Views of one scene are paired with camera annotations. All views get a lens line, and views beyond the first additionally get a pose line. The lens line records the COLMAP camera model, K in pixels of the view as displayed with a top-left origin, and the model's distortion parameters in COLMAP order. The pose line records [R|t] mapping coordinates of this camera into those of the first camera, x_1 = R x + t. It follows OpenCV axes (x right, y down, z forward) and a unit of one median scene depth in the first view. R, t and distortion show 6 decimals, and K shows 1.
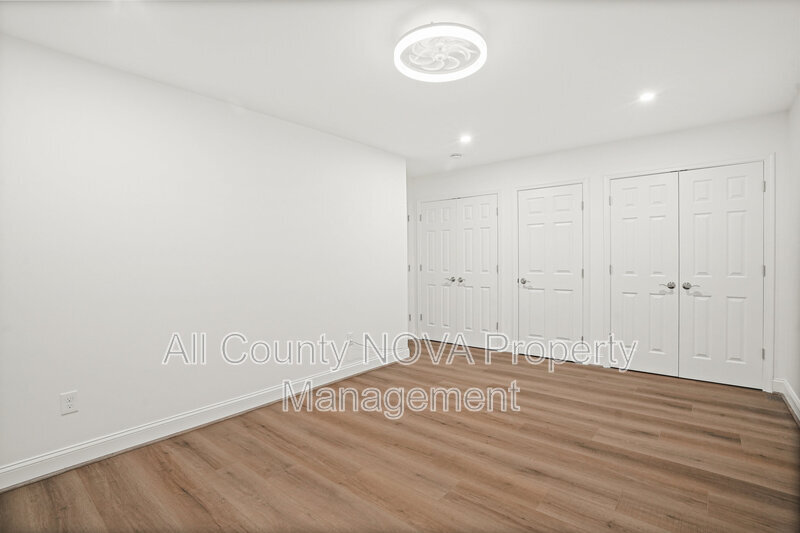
lens RADIAL K [[373.9, 0, 406.5], [0, 373.9, 266.4], [0, 0, 1]] dist [0.001531, 0.000072]
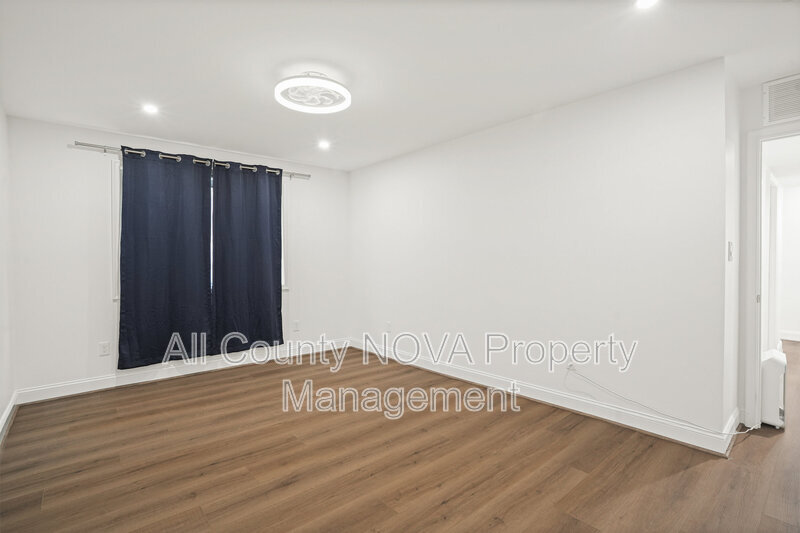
lens RADIAL K [[373.9, 0, 406.2], [0, 373.9, 266.4], [0, 0, 1]] dist [0.001531, 0.000072]
pose [[-0.168089, 0.017372, -0.985619, 1.141915], [0.007888, 0.999836, 0.016277, -0.035786], [0.985740, -0.005039, -0.168199, 1.342769]]
